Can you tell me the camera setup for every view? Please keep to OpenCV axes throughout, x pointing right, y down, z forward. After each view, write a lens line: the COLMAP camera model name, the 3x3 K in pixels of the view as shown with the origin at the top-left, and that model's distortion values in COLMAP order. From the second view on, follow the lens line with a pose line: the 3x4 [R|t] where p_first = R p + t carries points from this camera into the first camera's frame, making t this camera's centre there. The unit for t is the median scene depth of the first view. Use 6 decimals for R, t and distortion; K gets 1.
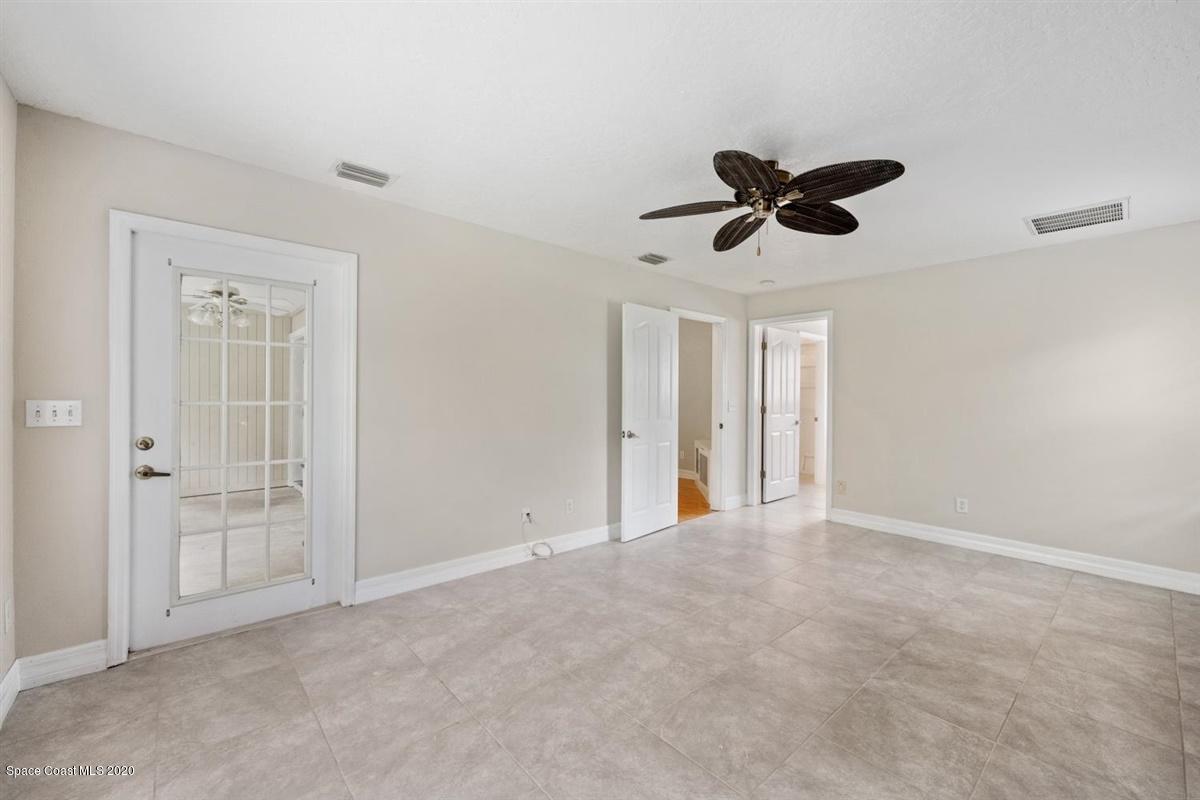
lens RADIAL K [[493.1, 0, 594.1], [0, 493.1, 399.0], [0, 0, 1]] dist [-0.018682, -0.000372]
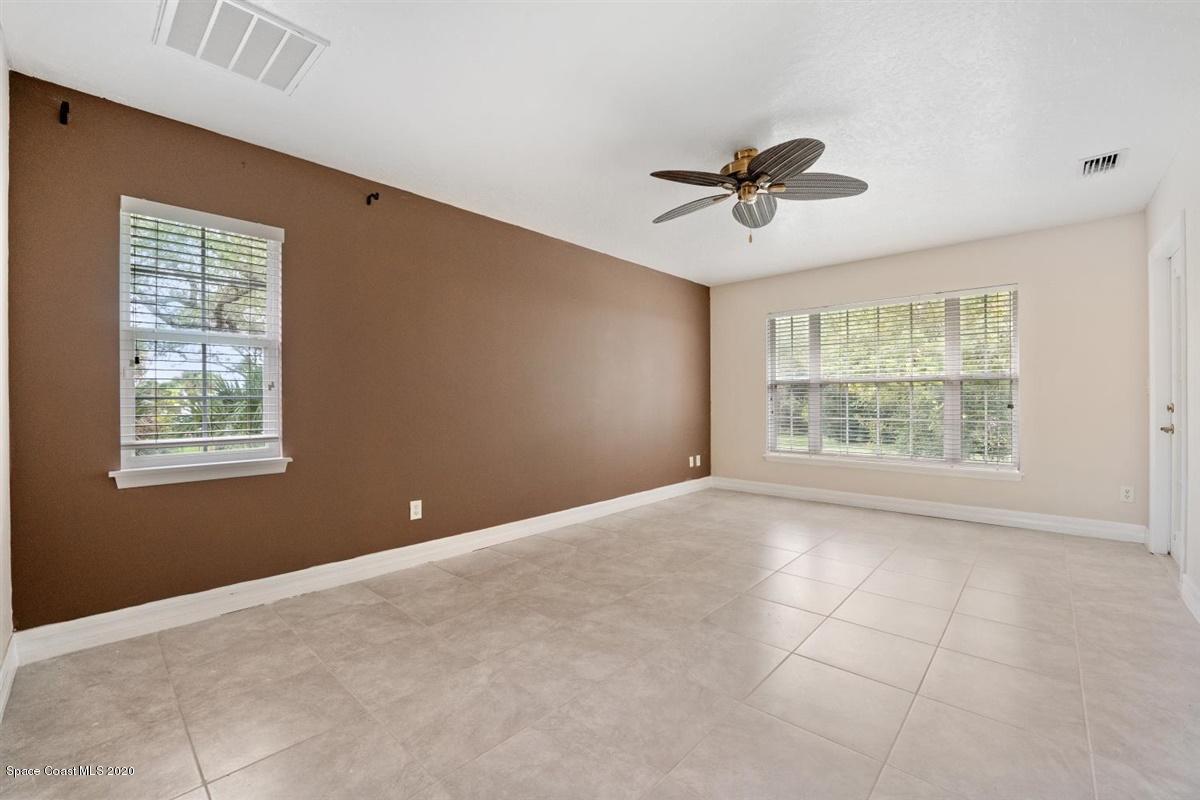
lens RADIAL K [[493.1, 0, 604.0], [0, 493.1, 398.0], [0, 0, 1]] dist [-0.018682, -0.000372]
pose [[-0.992785, -0.003603, -0.119855, 0.739309], [-0.003475, 0.999993, -0.001277, 0.063366], [0.119858, -0.000851, -0.992791, 1.918293]]
